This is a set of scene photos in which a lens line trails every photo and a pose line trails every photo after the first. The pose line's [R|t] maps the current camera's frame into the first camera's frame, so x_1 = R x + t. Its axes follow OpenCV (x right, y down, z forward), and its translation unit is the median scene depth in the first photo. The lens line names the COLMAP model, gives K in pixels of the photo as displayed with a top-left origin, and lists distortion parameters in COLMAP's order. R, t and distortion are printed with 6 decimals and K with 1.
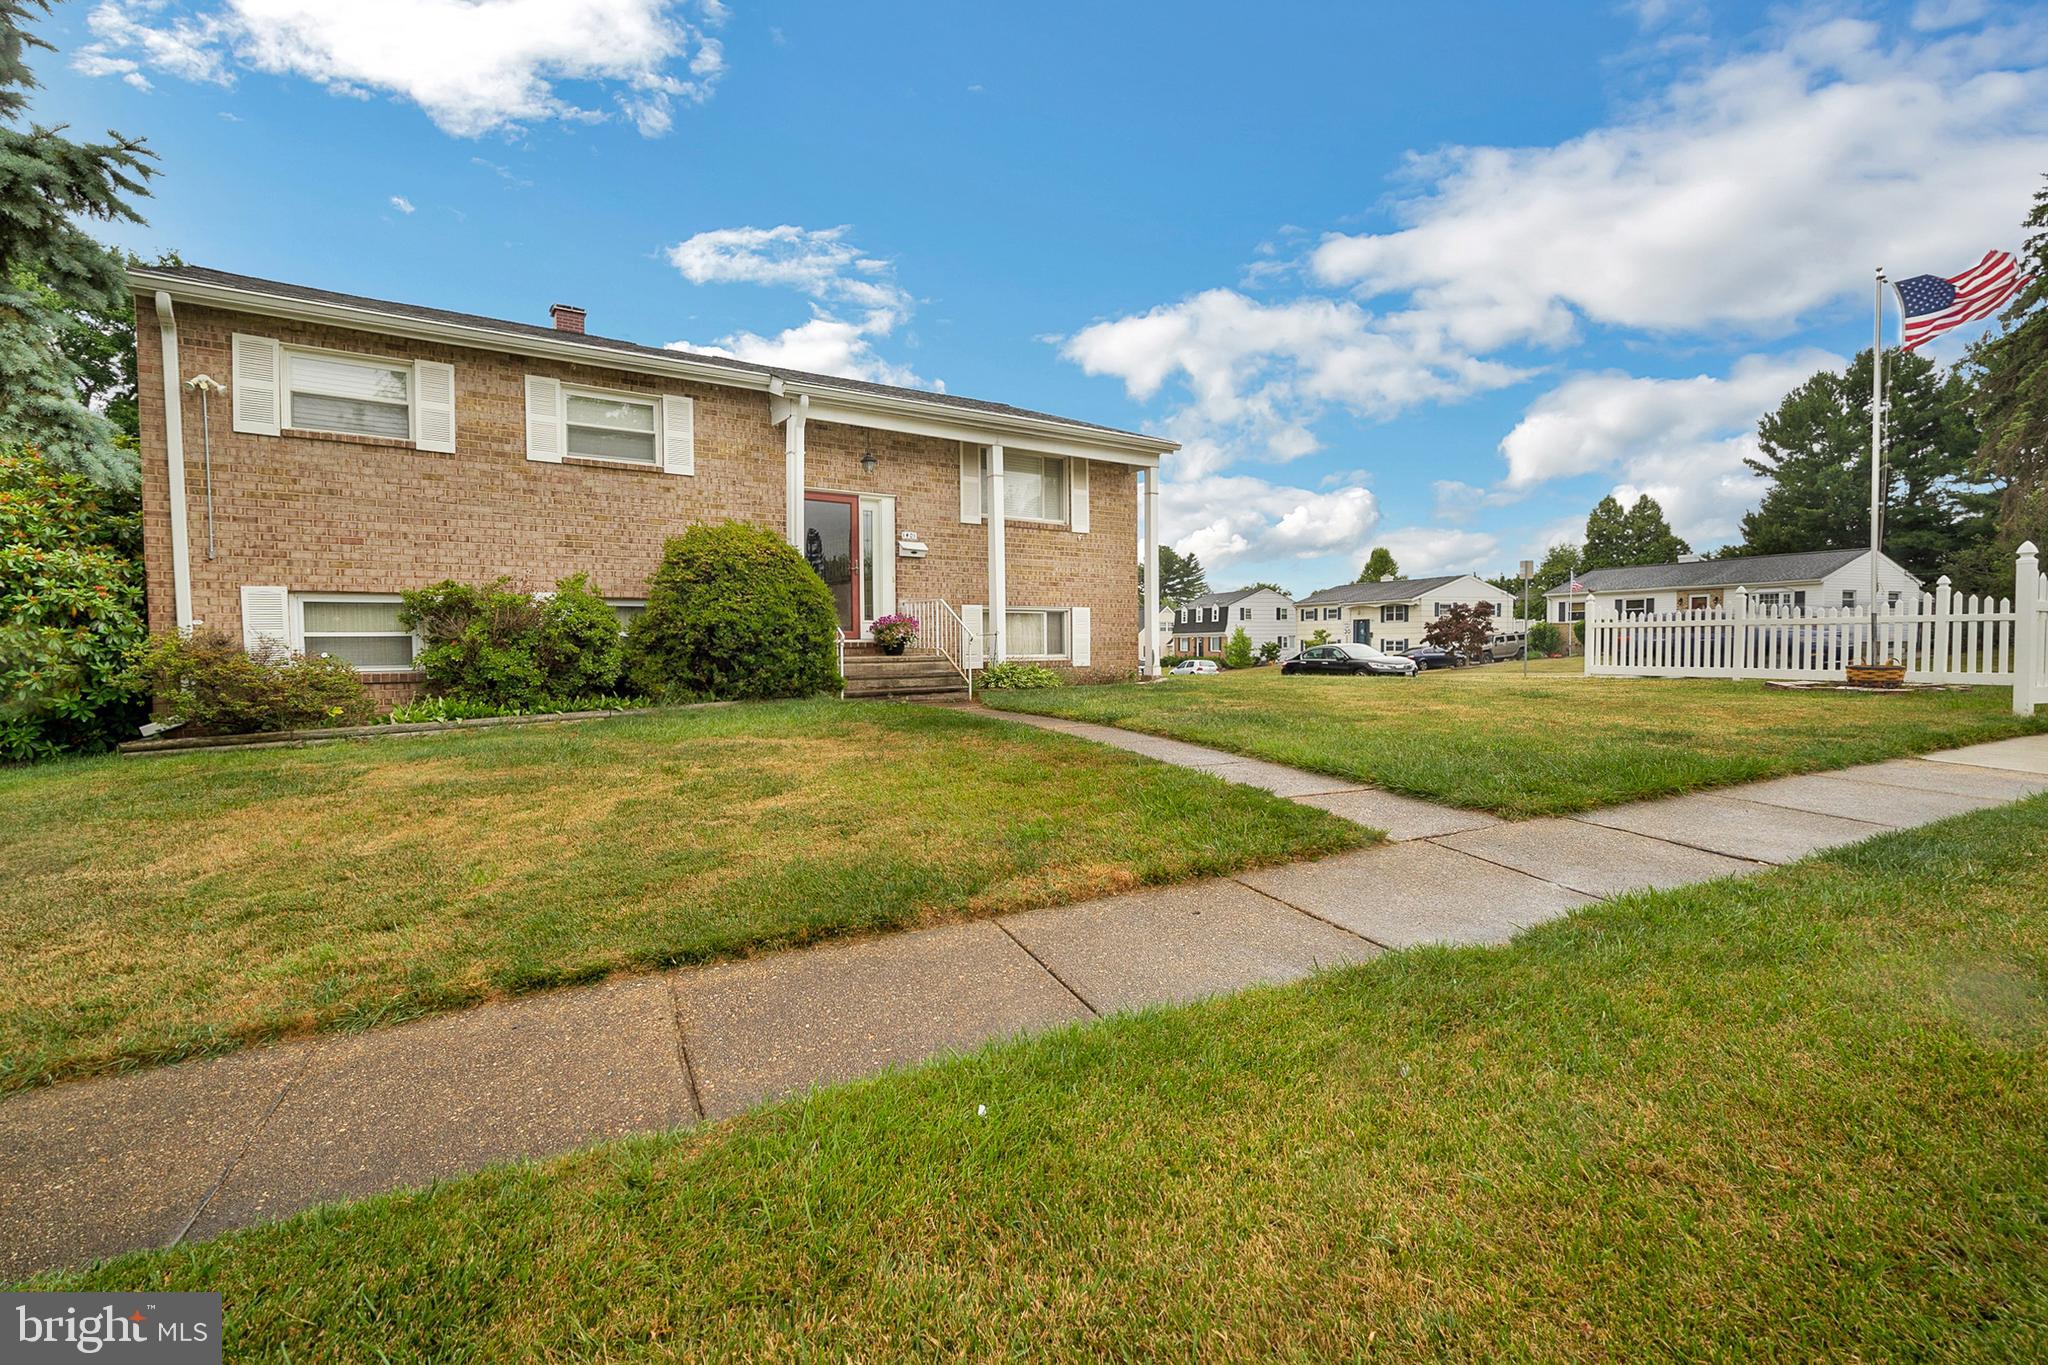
lens RADIAL K [[970.5, 0, 1022.7], [0, 970.5, 633.4], [0, 0, 1]] dist [-0.014393, 0.000853]
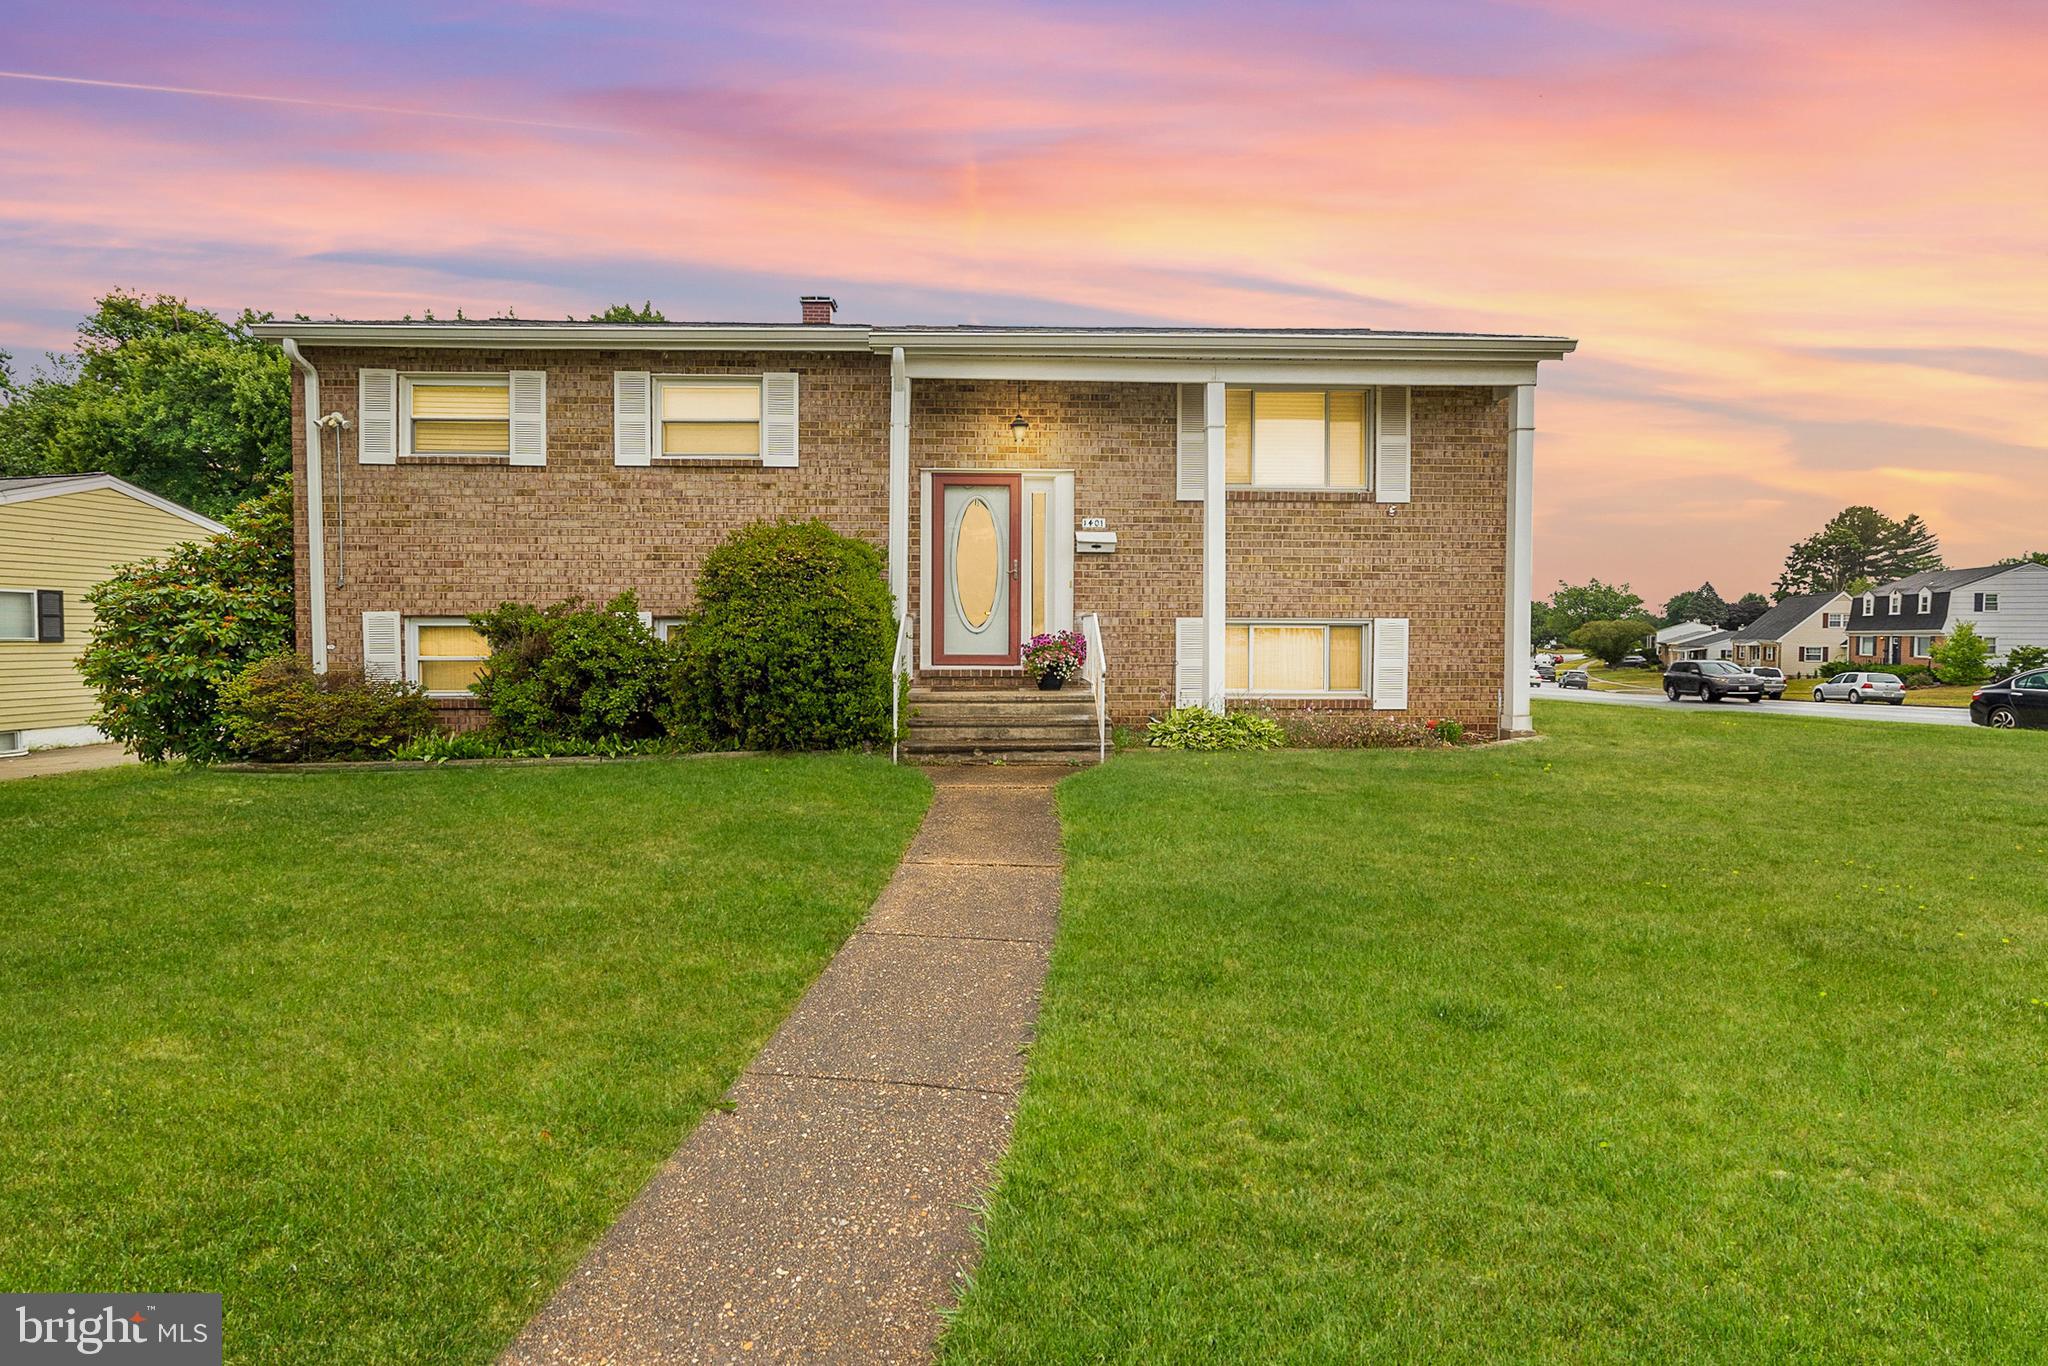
lens RADIAL K [[970.5, 0, 1022.7], [0, 970.5, 633.9], [0, 0, 1]] dist [-0.014393, 0.000853]
pose [[0.825930, 0.008994, -0.563701, 0.315383], [-0.001634, 0.999907, 0.013559, -0.035346], [0.563771, -0.010278, 0.825867, 0.468828]]
